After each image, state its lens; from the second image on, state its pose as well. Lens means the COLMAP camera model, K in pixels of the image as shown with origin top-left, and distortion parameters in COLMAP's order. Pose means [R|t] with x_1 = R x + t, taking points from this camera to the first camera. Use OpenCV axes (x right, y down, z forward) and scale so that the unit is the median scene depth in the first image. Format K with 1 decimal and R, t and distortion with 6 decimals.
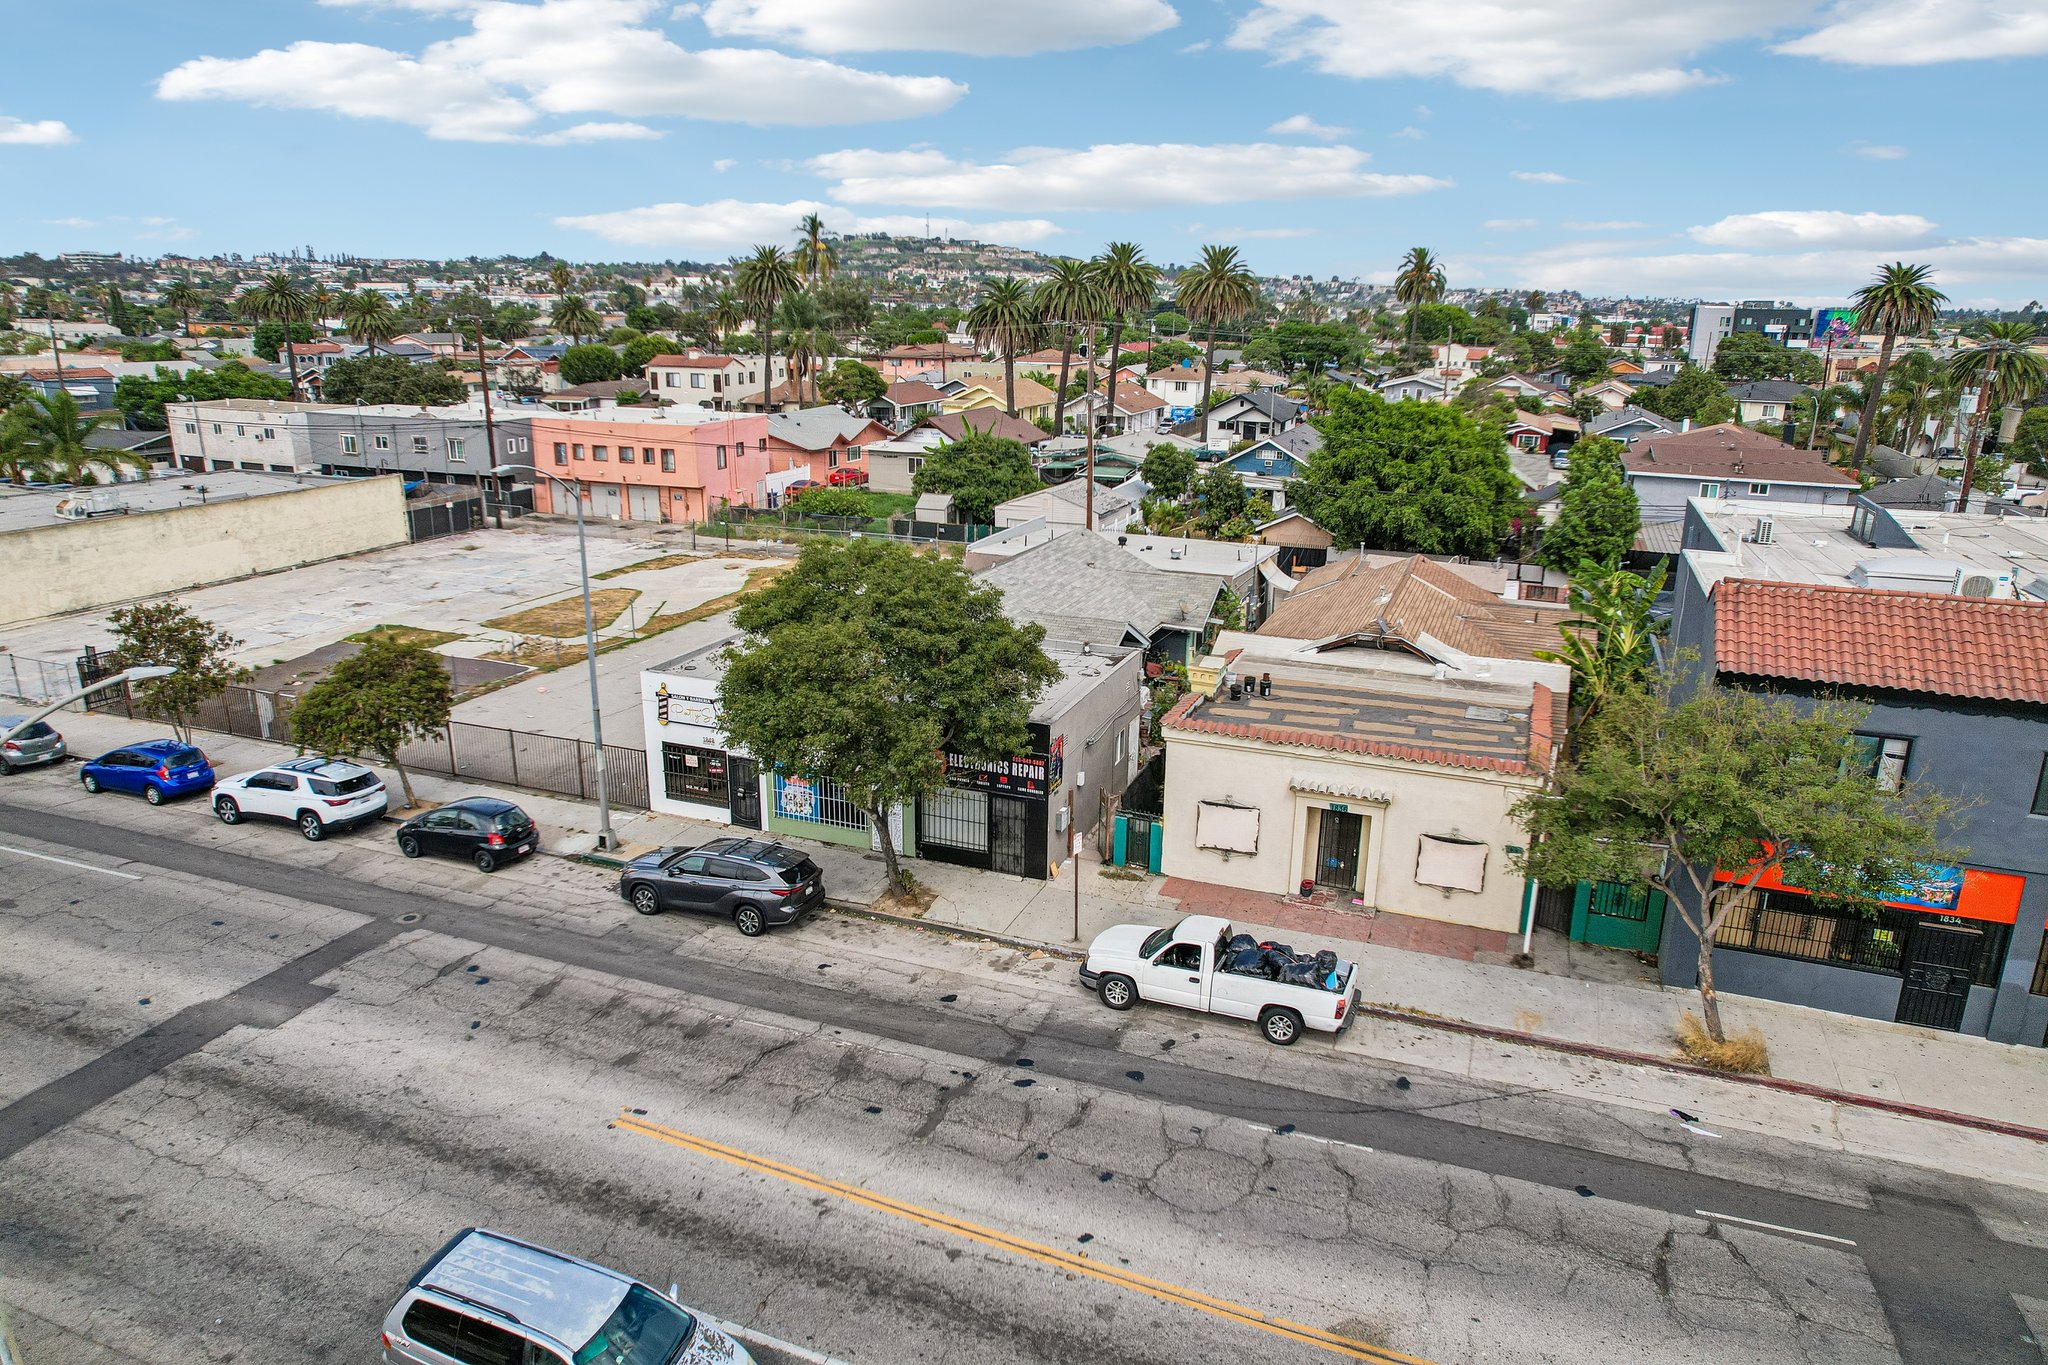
lens RADIAL K [[1309.3, 0, 1031.8], [0, 1309.3, 688.9], [0, 0, 1]] dist [-0.067656, 0.059578]
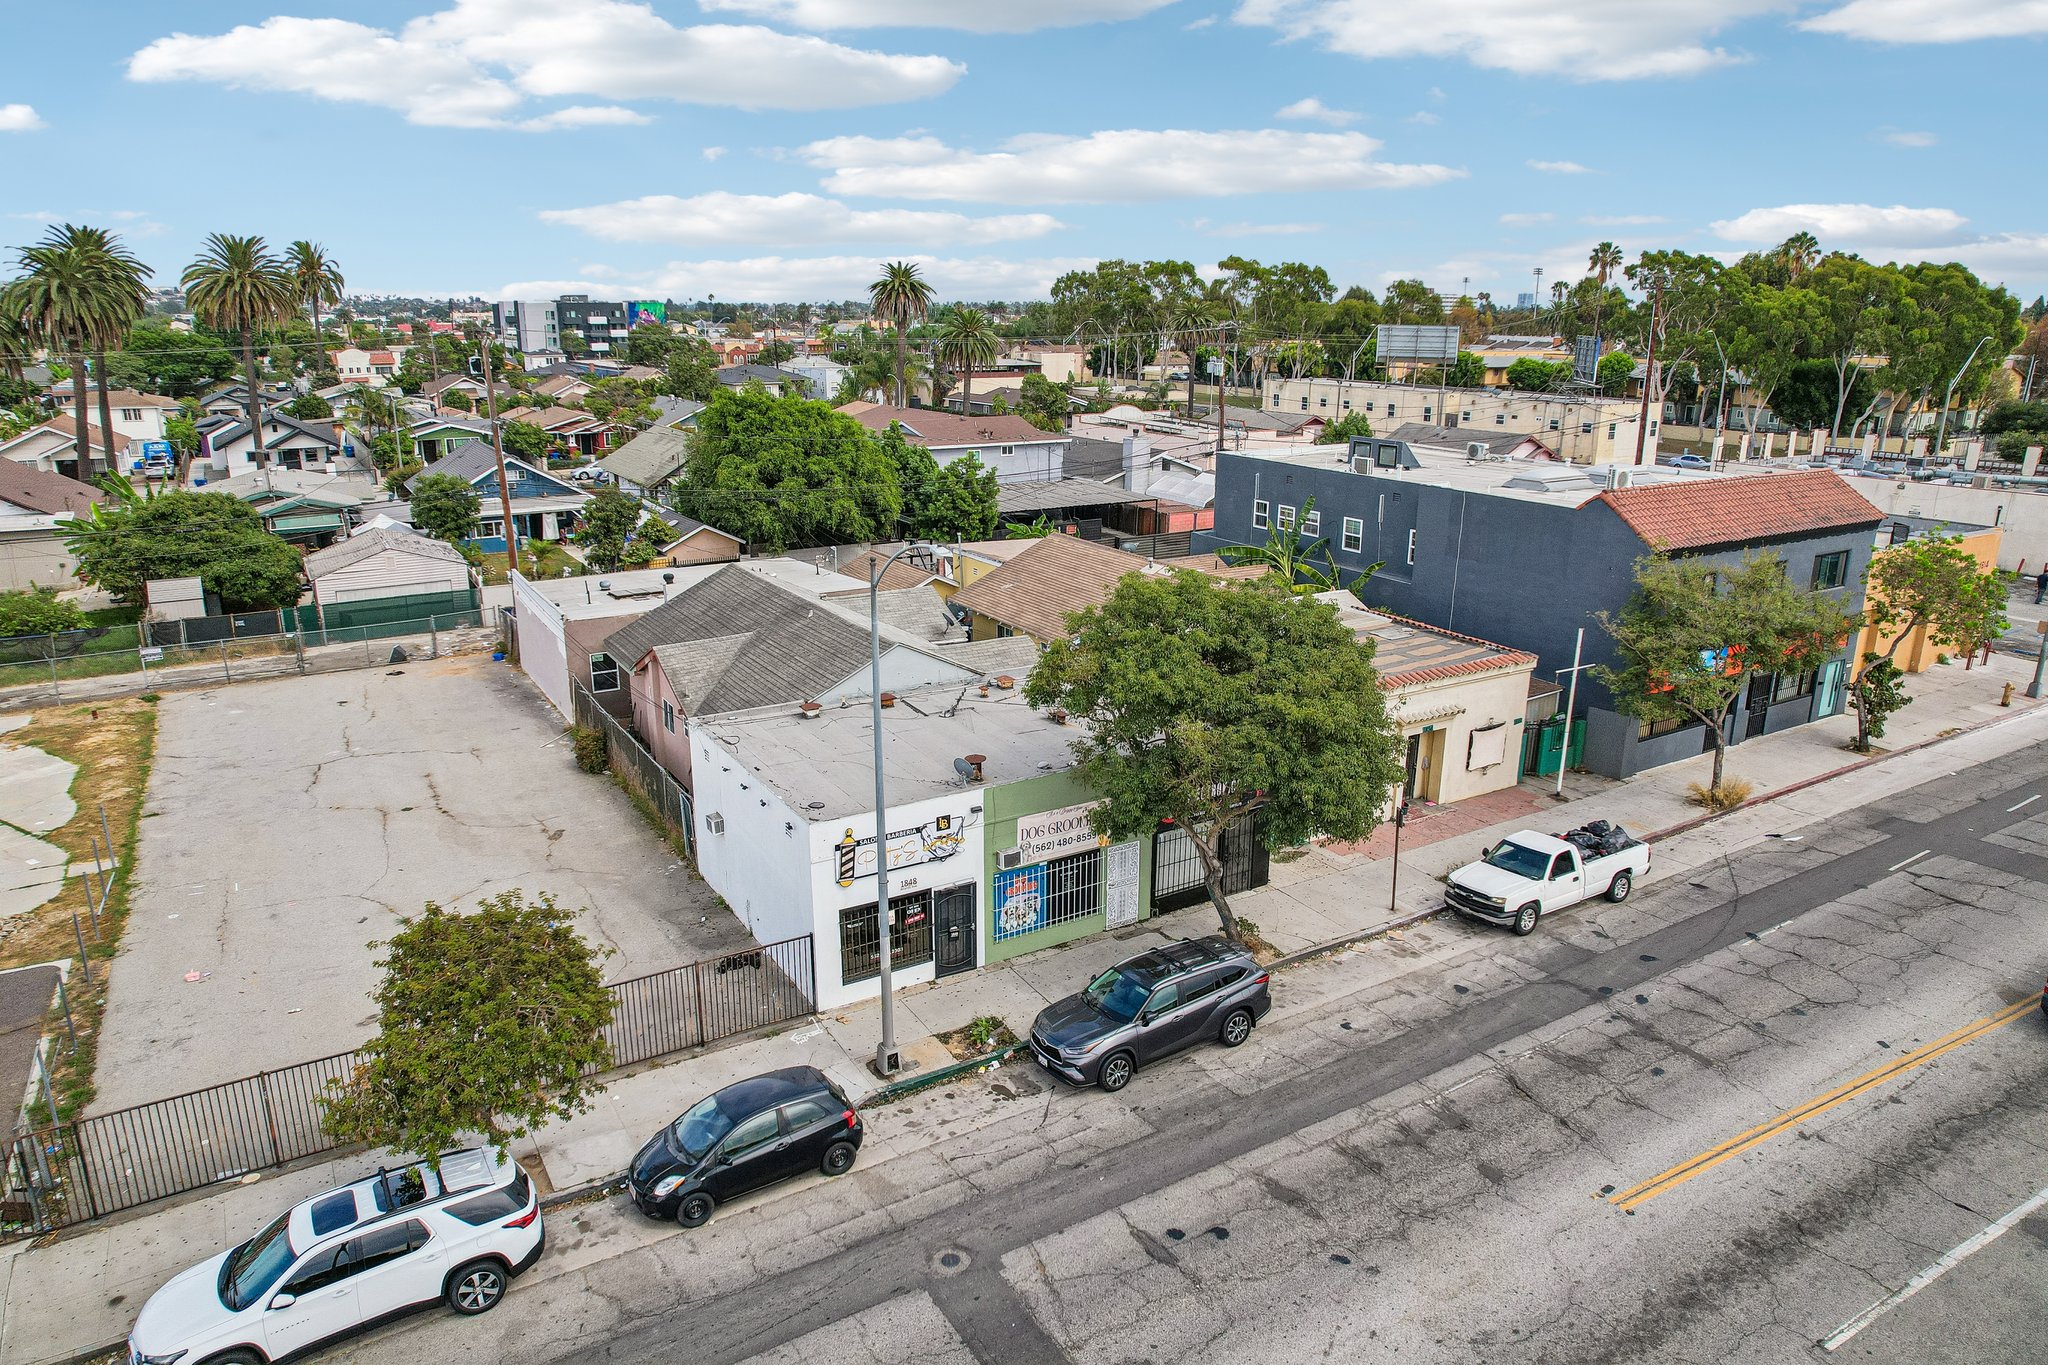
lens RADIAL K [[1309.3, 0, 1031.8], [0, 1309.3, 688.9], [0, 0, 1]] dist [-0.067656, 0.059578]
pose [[0.605808, -0.232780, 0.760795, -0.767467], [0.230952, 0.966518, 0.111822, -0.139926], [-0.761352, 0.107965, 0.639286, 0.456709]]
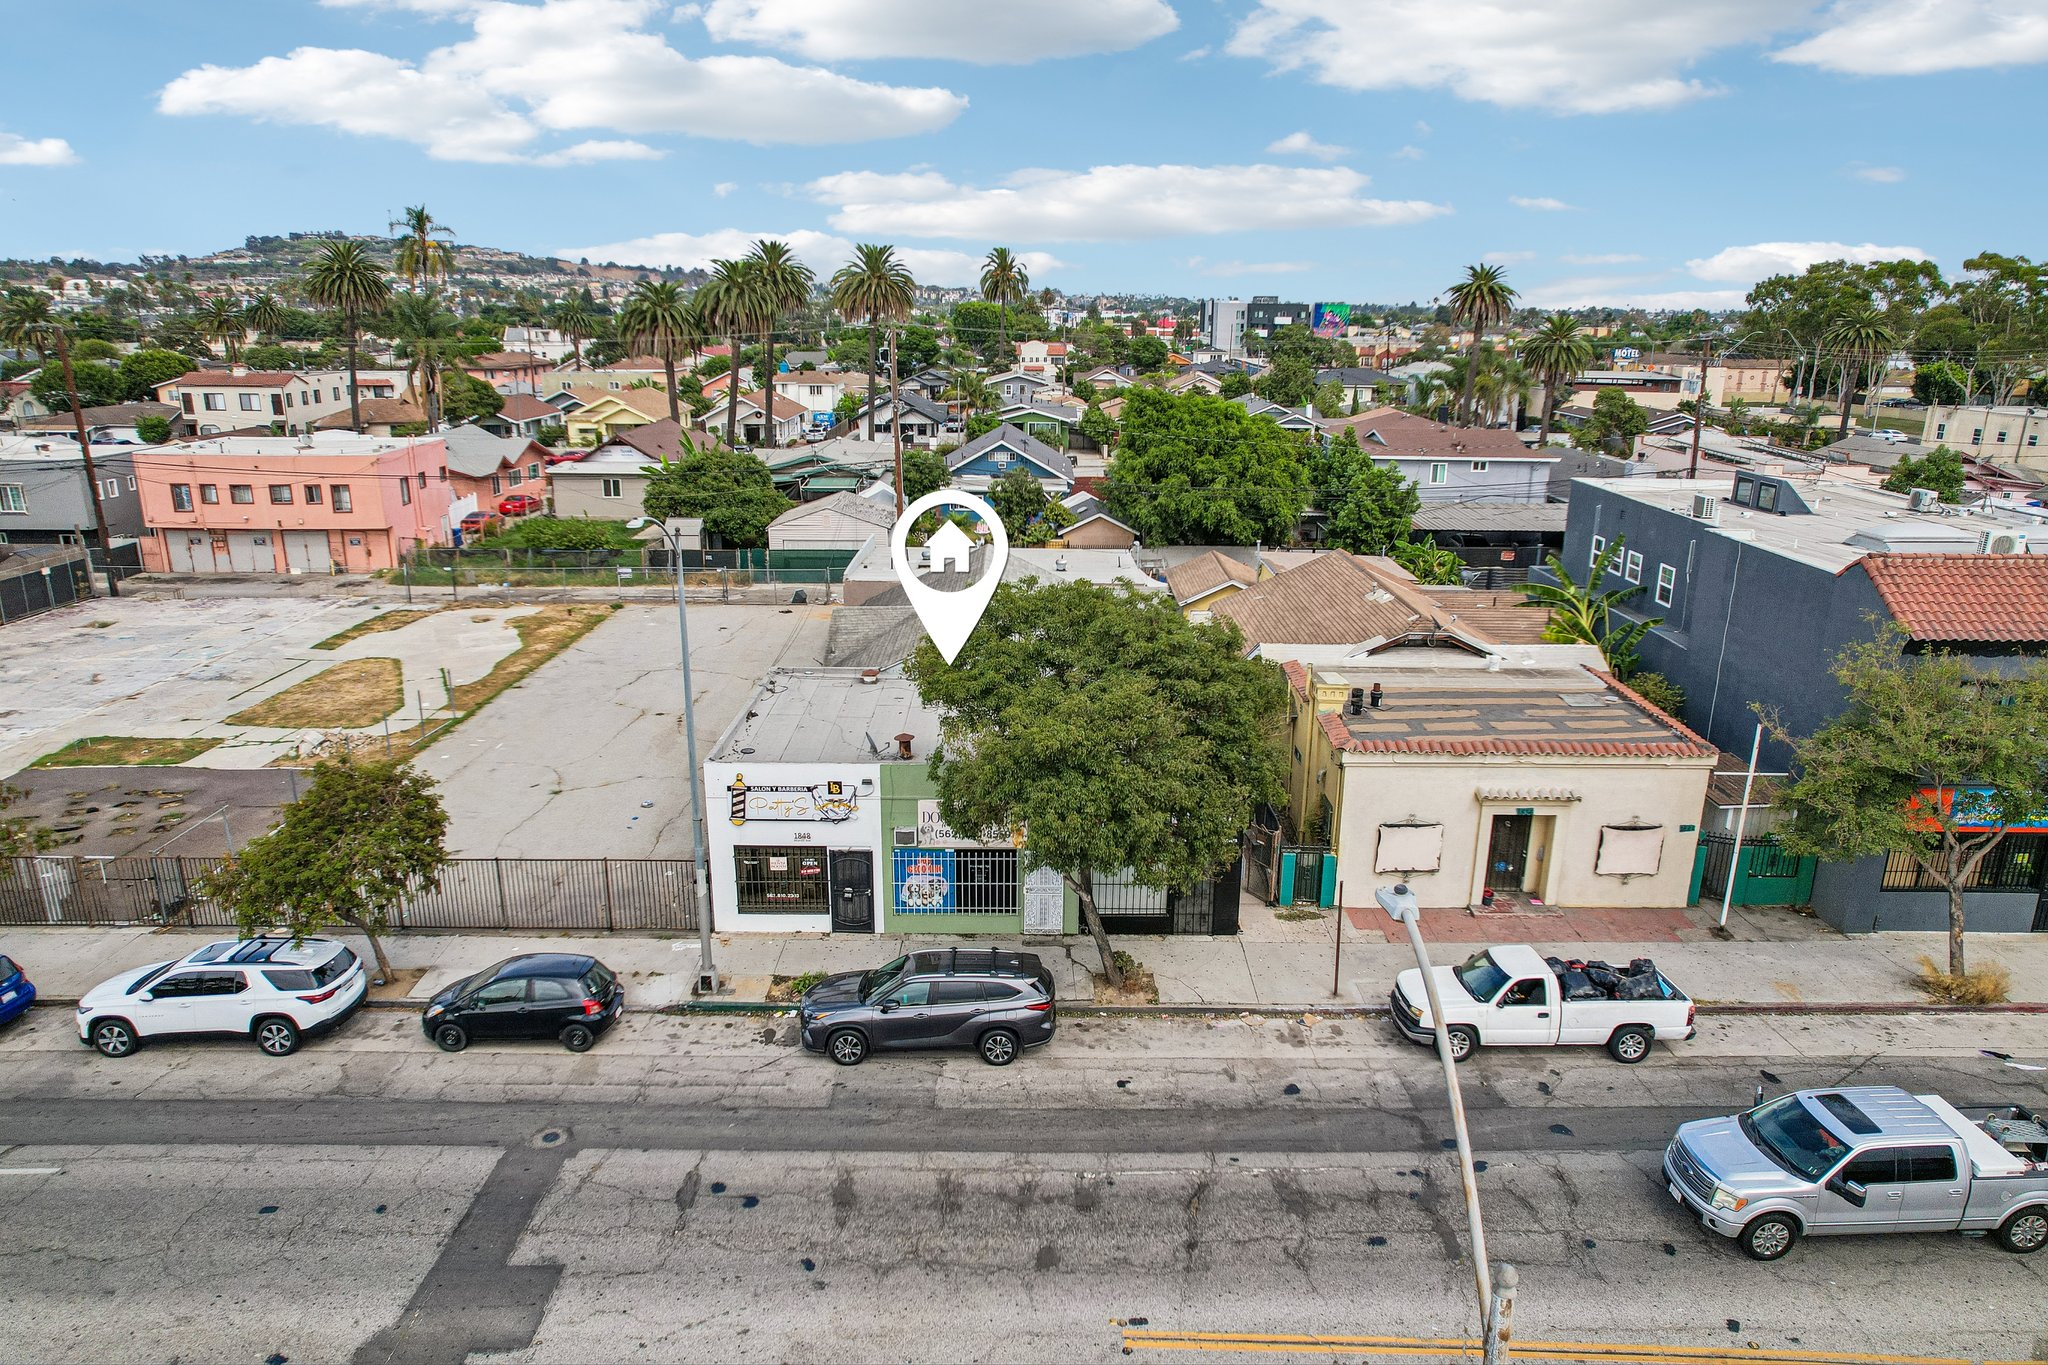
lens RADIAL K [[1308.8, 0, 1032.8], [0, 1308.8, 679.9], [0, 0, 1]] dist [-0.072052, 0.068783]
pose [[0.931363, -0.105332, 0.348522, -0.395437], [0.107679, 0.994105, 0.012689, -0.054353], [-0.347803, 0.025710, 0.937215, 0.178595]]
